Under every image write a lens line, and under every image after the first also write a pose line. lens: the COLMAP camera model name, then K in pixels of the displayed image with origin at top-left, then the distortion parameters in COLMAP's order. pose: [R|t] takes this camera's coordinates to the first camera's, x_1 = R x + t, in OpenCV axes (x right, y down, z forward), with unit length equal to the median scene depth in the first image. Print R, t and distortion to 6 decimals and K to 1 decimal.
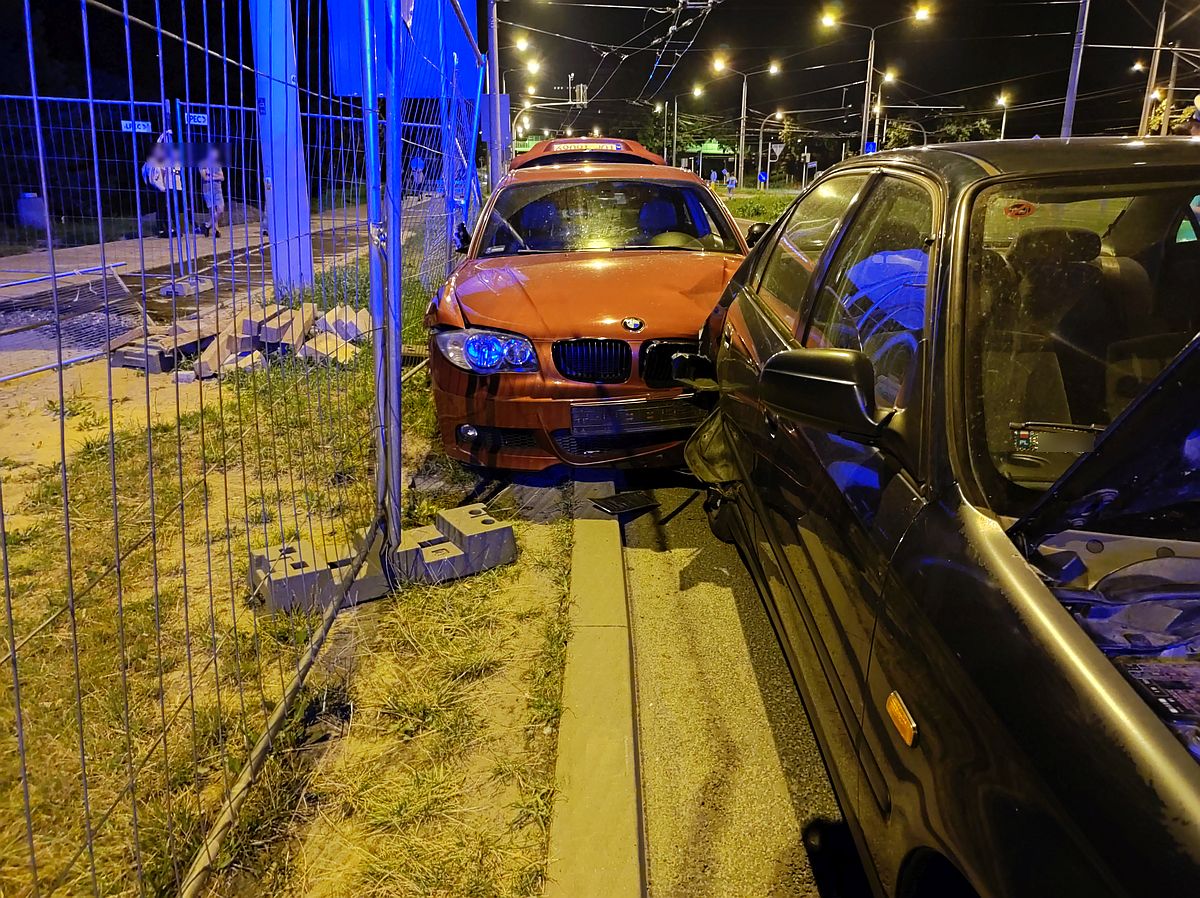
lens RADIAL K [[849.6, 0, 603.2], [0, 849.6, 449.0], [0, 0, 1]] dist [0.023005, -0.019702]
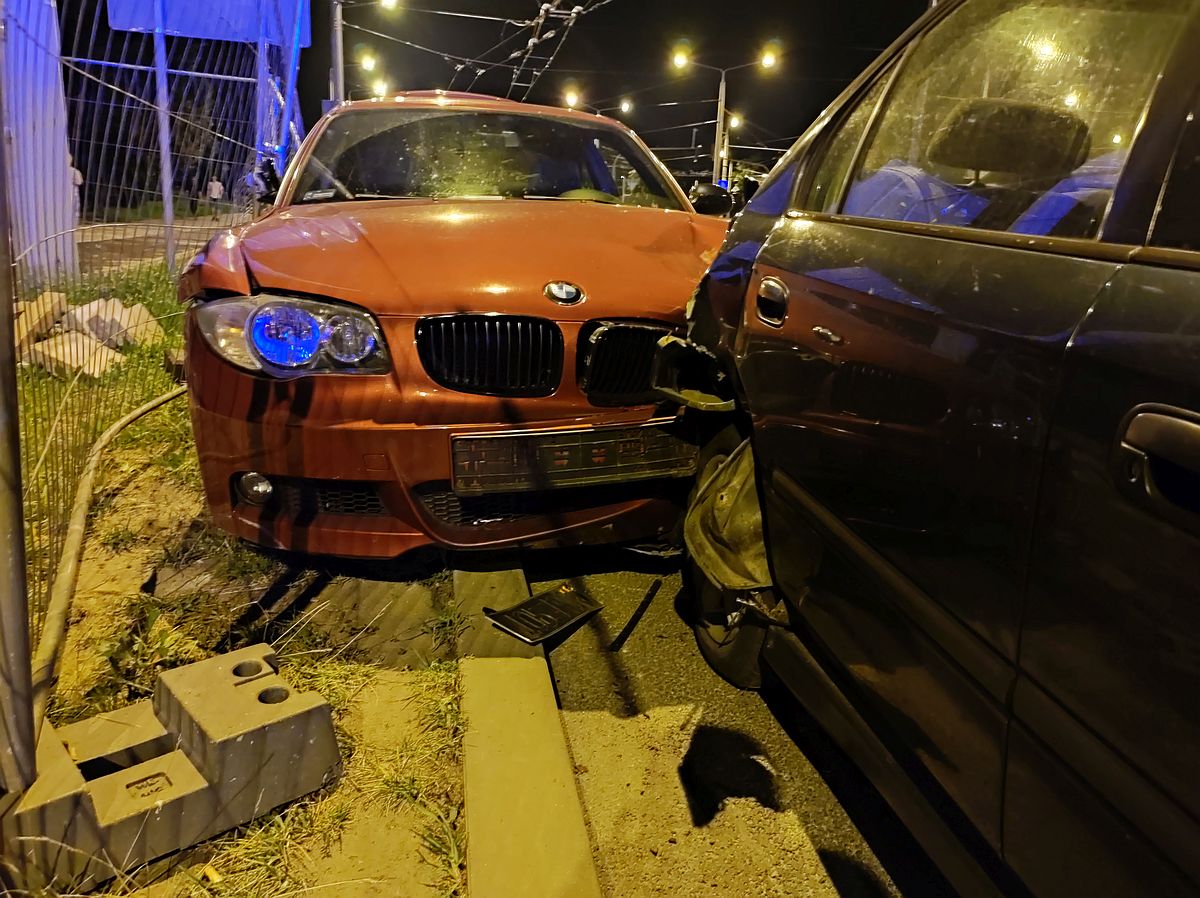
lens RADIAL K [[849.6, 0, 595.1], [0, 849.6, 444.0], [0, 0, 1]] dist [0.023005, -0.019702]
pose [[0.986320, 0.000624, 0.164841, -0.036141], [0.006718, 0.999010, -0.043980, -0.022237], [-0.164706, 0.044486, 0.985339, 0.445662]]
